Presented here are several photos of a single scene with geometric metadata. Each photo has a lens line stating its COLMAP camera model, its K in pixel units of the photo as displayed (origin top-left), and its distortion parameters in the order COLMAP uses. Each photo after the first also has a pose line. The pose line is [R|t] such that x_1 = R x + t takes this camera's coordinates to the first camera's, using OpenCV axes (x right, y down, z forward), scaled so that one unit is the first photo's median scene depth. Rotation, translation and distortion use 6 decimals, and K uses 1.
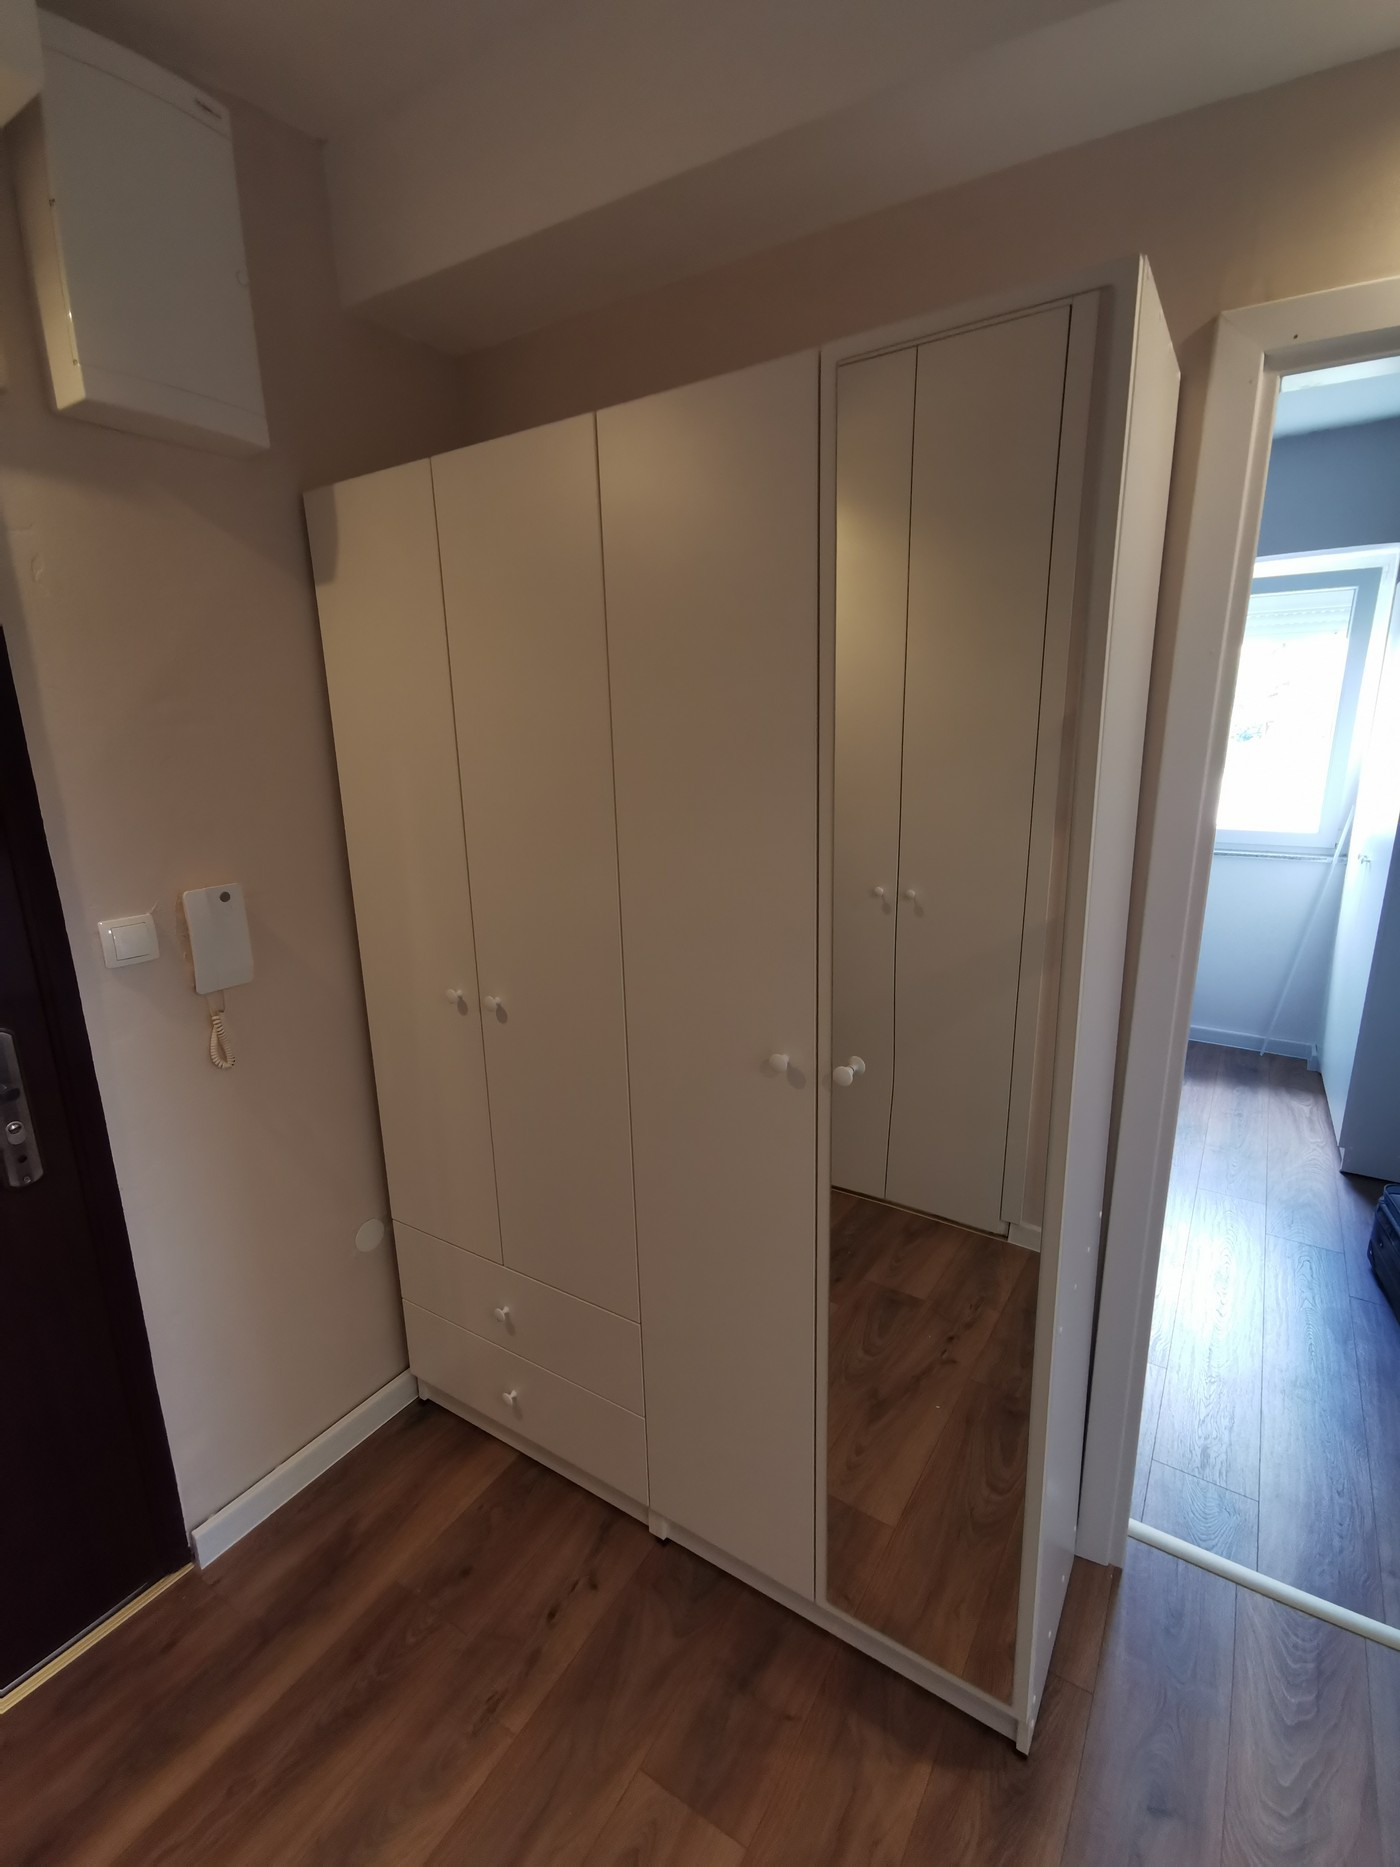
lens RADIAL K [[870.8, 0, 702.9], [0, 870.8, 933.5], [0, 0, 1]] dist [0.015209, -0.000892]
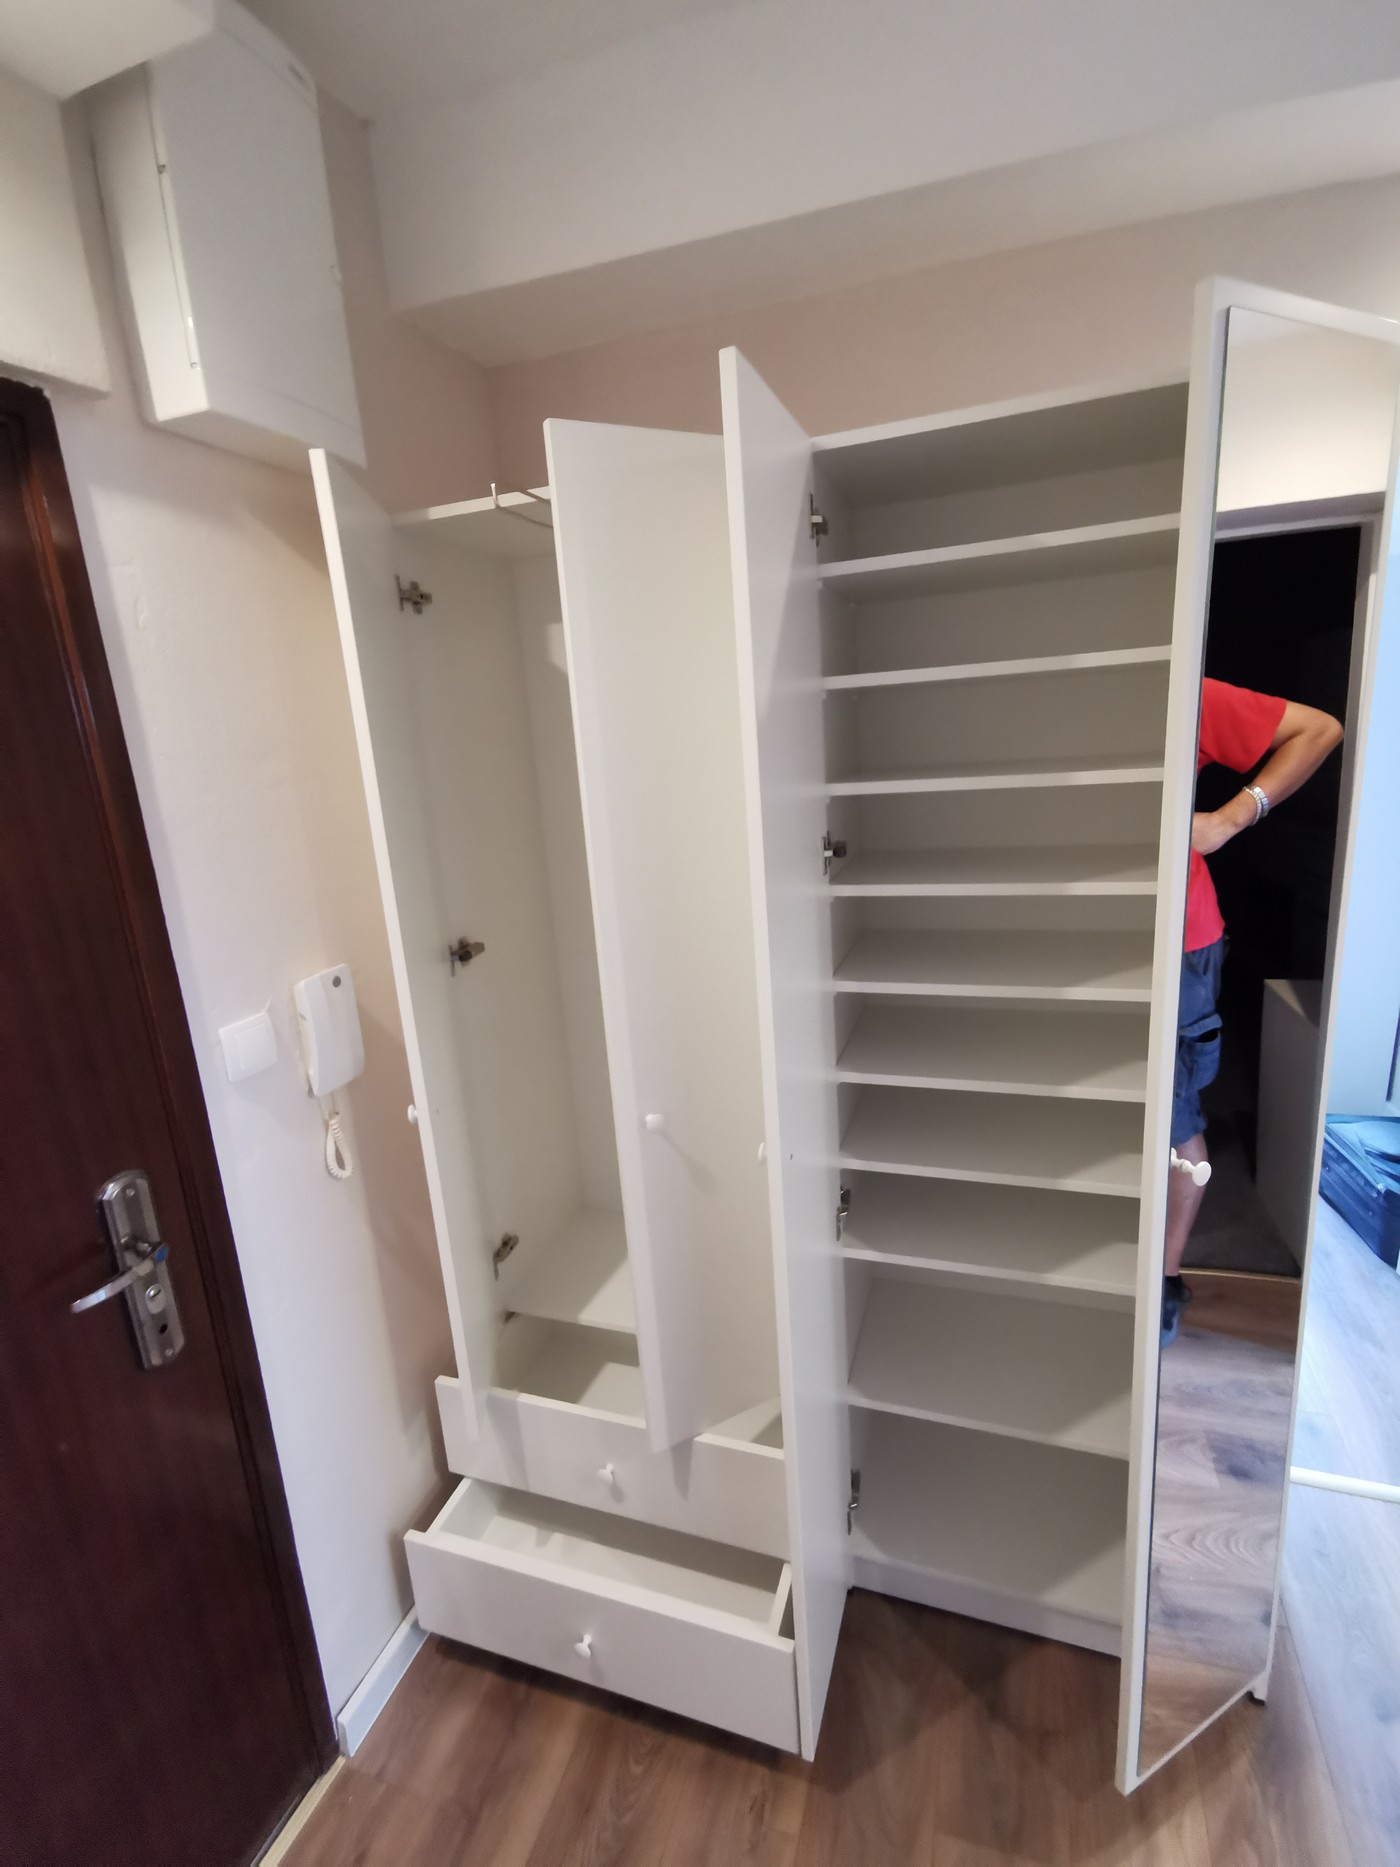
lens RADIAL K [[870.8, 0, 705.2], [0, 870.8, 936.0], [0, 0, 1]] dist [0.015209, -0.000892]
pose [[0.970664, -0.096976, 0.220014, -0.412862], [0.098589, 0.995121, 0.003663, -0.058718], [-0.219296, 0.018136, 0.975490, 0.082060]]
